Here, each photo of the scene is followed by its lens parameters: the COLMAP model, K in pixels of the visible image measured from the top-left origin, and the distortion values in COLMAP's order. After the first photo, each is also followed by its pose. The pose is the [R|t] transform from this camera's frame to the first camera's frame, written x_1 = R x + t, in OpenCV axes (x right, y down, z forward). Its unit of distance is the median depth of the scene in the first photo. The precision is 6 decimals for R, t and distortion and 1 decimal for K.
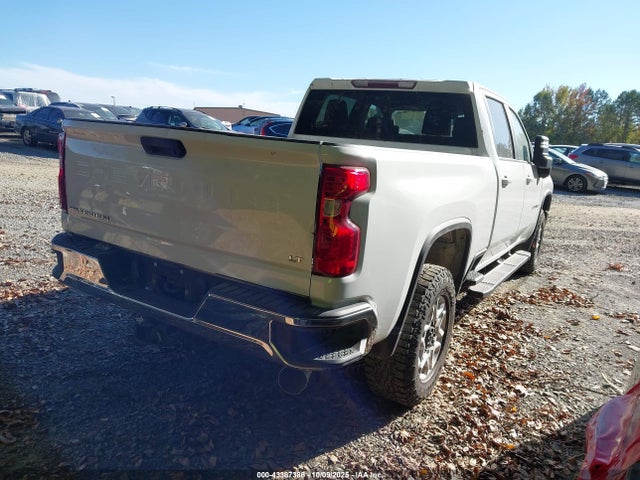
lens RADIAL K [[546.6, 0, 320.0], [0, 546.6, 240.0], [0, 0, 1]] dist [0.008928, -0.013646]
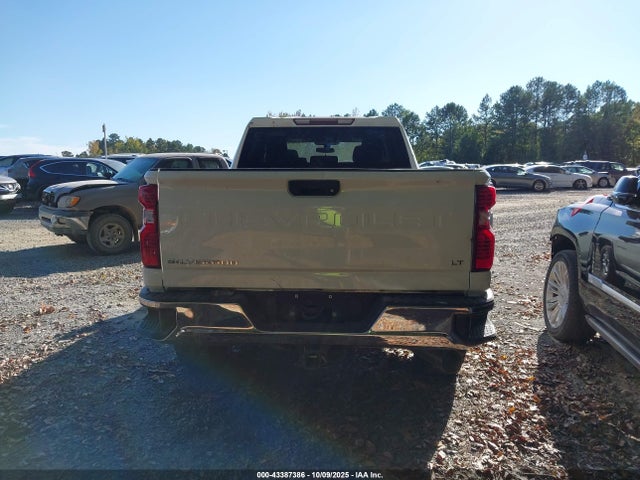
lens RADIAL K [[546.6, 0, 320.0], [0, 546.6, 240.0], [0, 0, 1]] dist [0.008928, -0.013646]
pose [[0.846834, -0.139536, 0.513227, -0.730010], [0.165392, 0.986216, -0.004769, -0.047144], [-0.505488, 0.088922, 0.858240, 0.049260]]
